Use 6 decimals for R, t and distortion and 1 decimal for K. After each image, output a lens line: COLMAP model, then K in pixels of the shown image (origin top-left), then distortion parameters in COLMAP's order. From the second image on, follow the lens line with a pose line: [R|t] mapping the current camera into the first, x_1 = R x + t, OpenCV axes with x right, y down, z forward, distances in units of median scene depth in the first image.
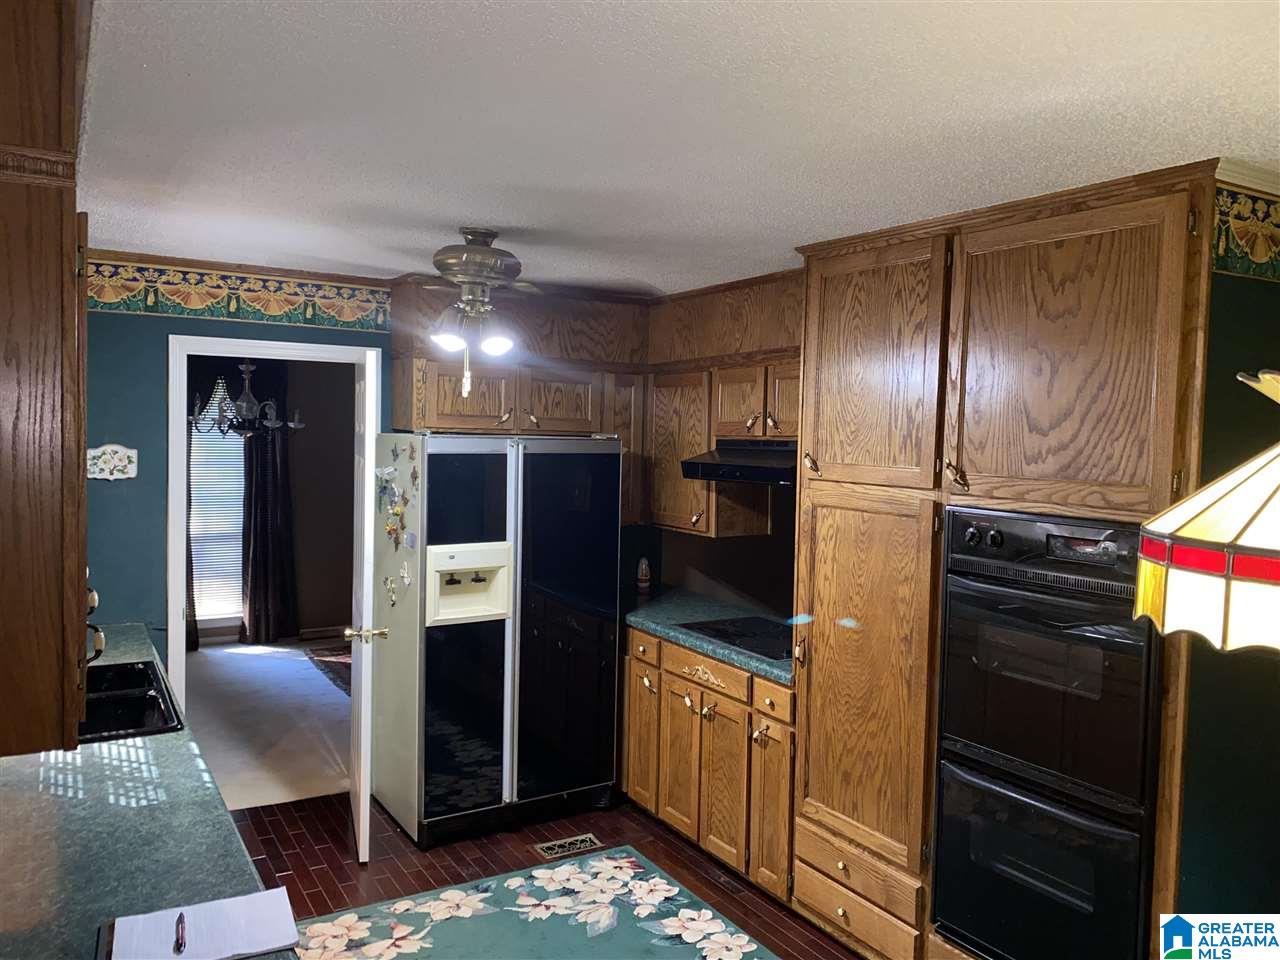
lens RADIAL K [[973.9, 0, 623.1], [0, 973.9, 482.8], [0, 0, 1]] dist [0.005089, -0.001192]
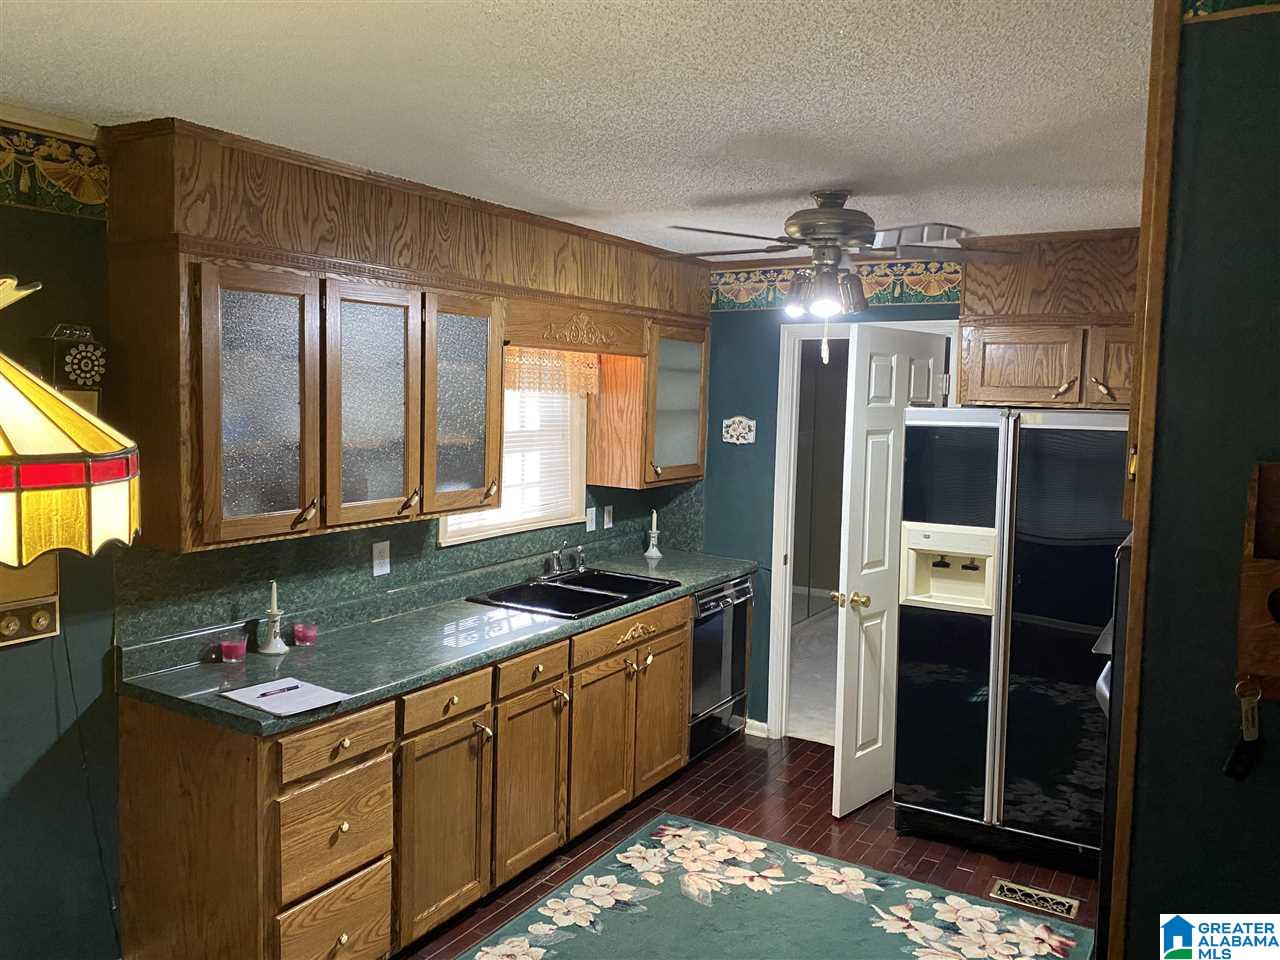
lens RADIAL K [[1014.7, 0, 695.8], [0, 1014.7, 471.1], [0, 0, 1]] dist [-0.026572, 0.000723]
pose [[0.451438, 0.050467, -0.890874, 0.586184], [-0.054870, 0.998080, 0.028736, -0.002972], [0.890614, 0.035910, 0.453341, 0.348322]]
